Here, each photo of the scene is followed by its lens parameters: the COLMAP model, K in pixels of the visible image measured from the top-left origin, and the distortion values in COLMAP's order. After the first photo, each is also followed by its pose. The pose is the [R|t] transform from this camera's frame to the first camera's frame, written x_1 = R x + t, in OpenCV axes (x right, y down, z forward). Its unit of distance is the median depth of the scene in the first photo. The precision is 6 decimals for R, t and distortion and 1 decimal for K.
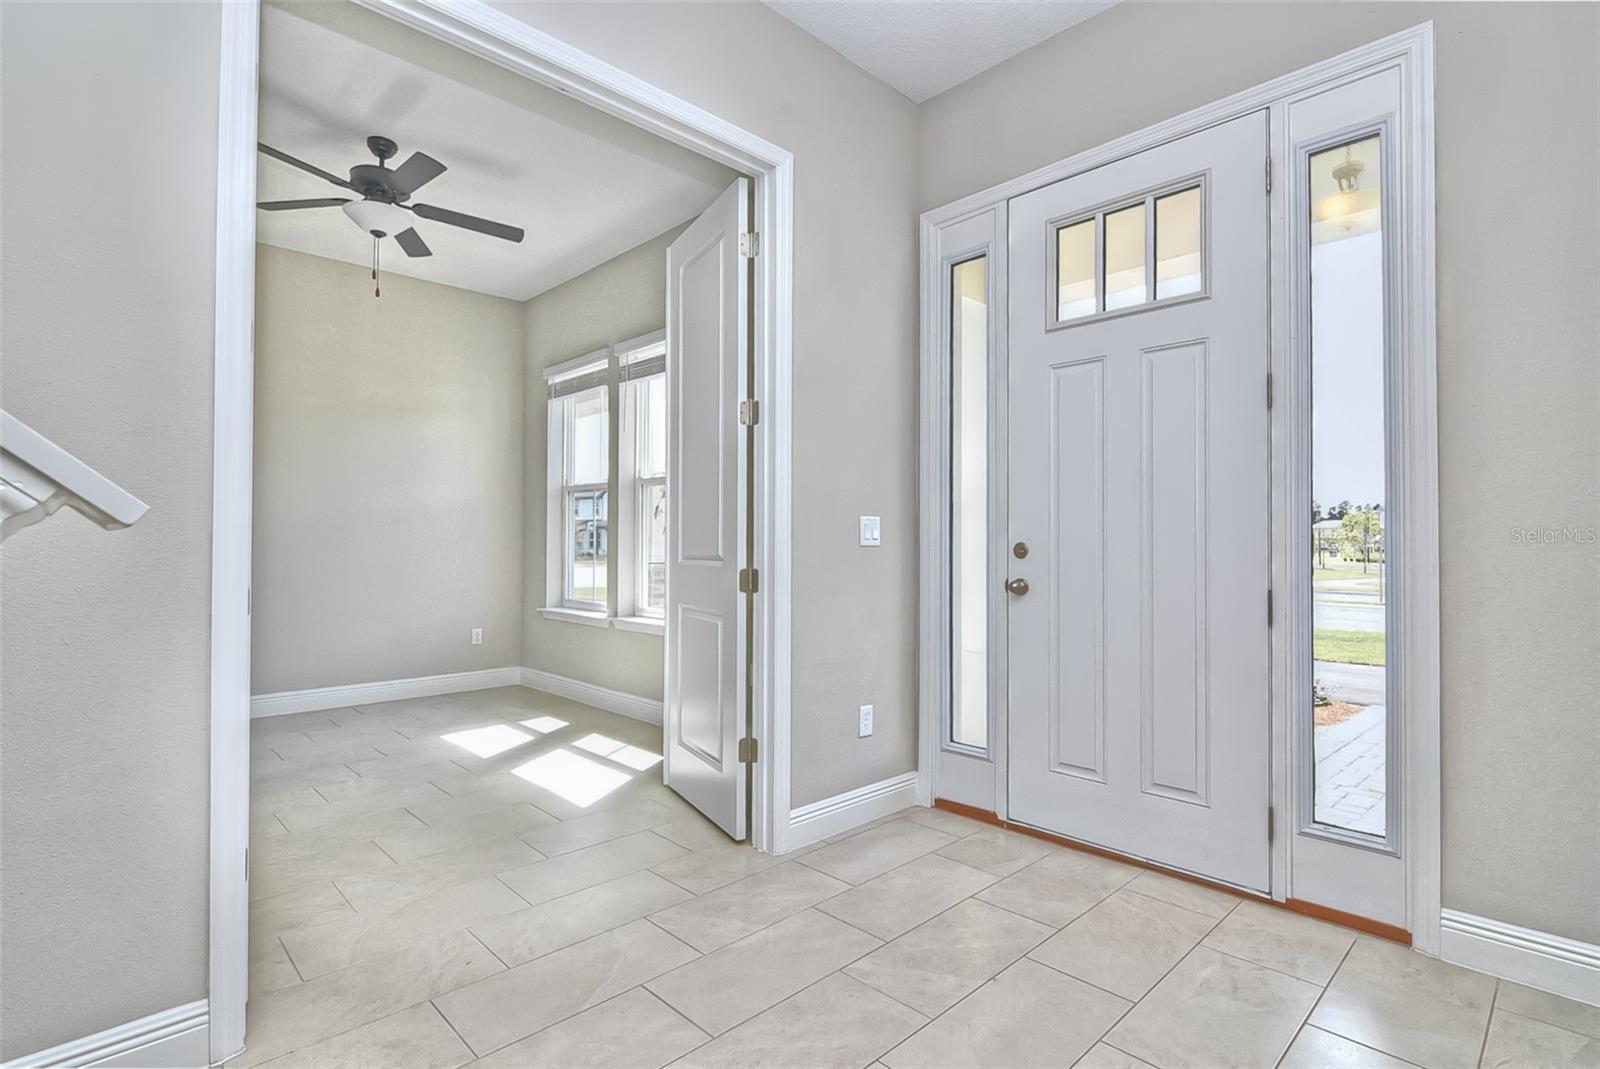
lens RADIAL K [[774.4, 0, 809.2], [0, 774.4, 532.8], [0, 0, 1]] dist [0.001255, 0.000930]
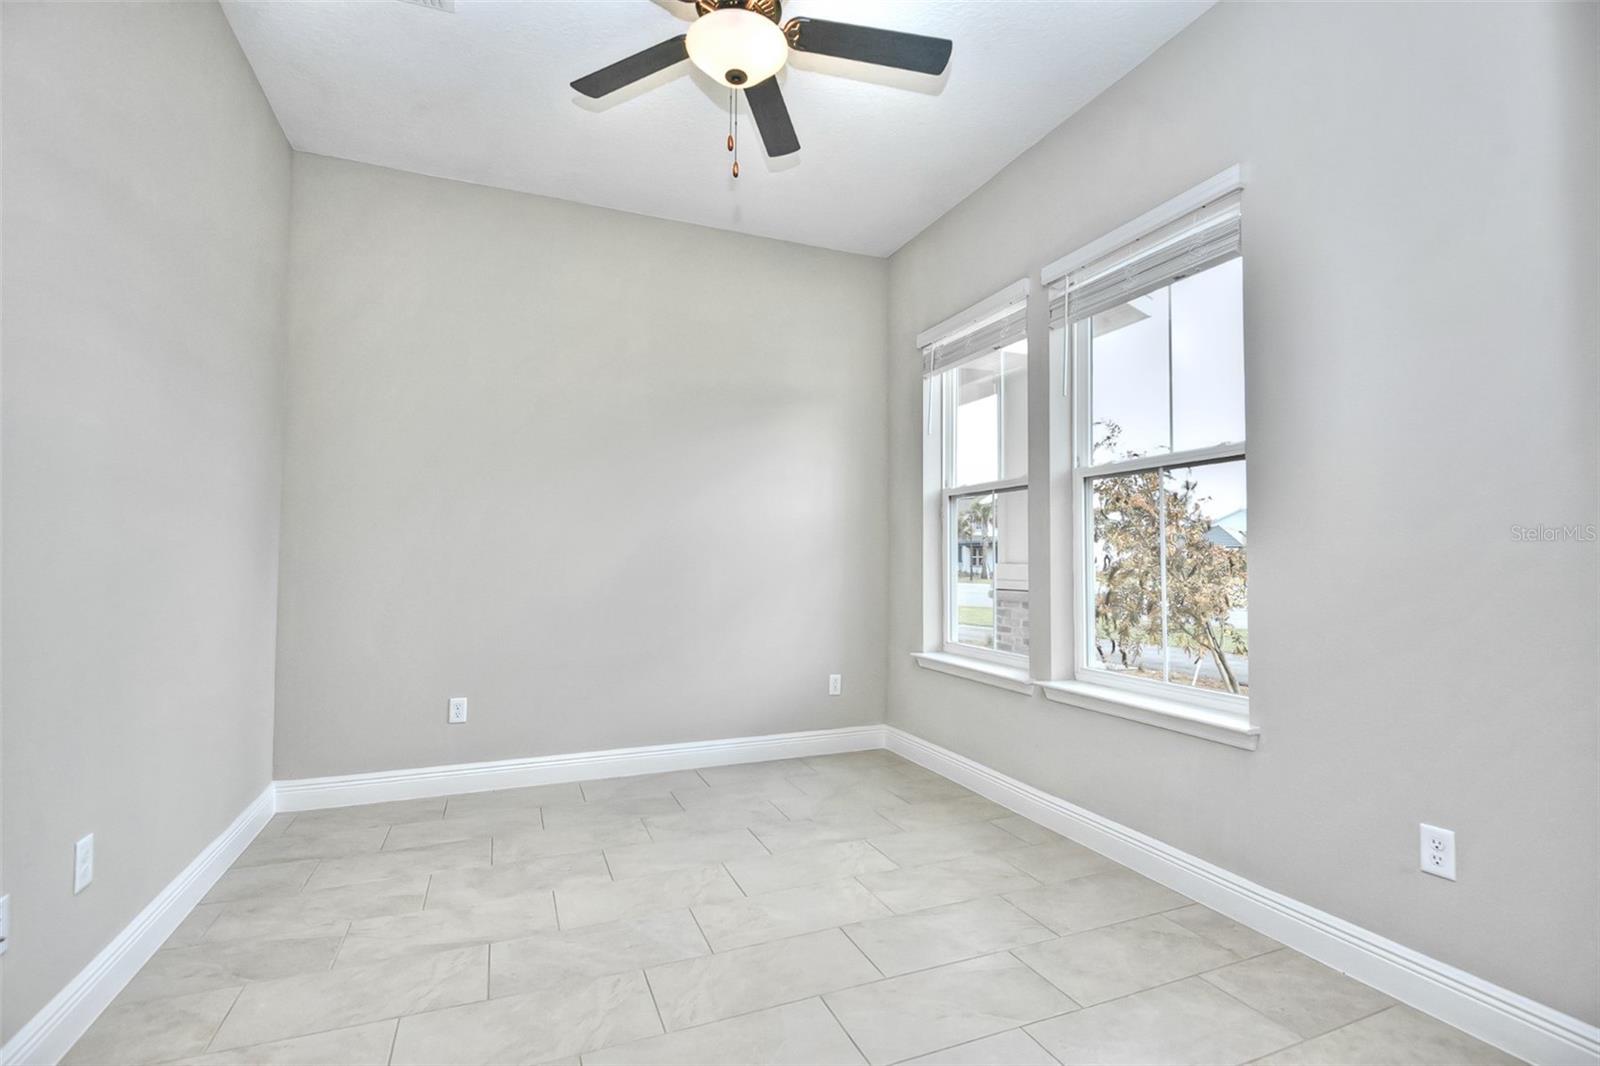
lens RADIAL K [[727.5, 0, 800.0], [0, 727.5, 533.0], [0, 0, 1]] dist [-0.004219, -0.000991]
pose [[0.927224, -0.011740, -0.374322, -0.184852], [0.006413, 0.999860, -0.015472, -0.008597], [0.374451, 0.011945, 0.927170, 0.303406]]
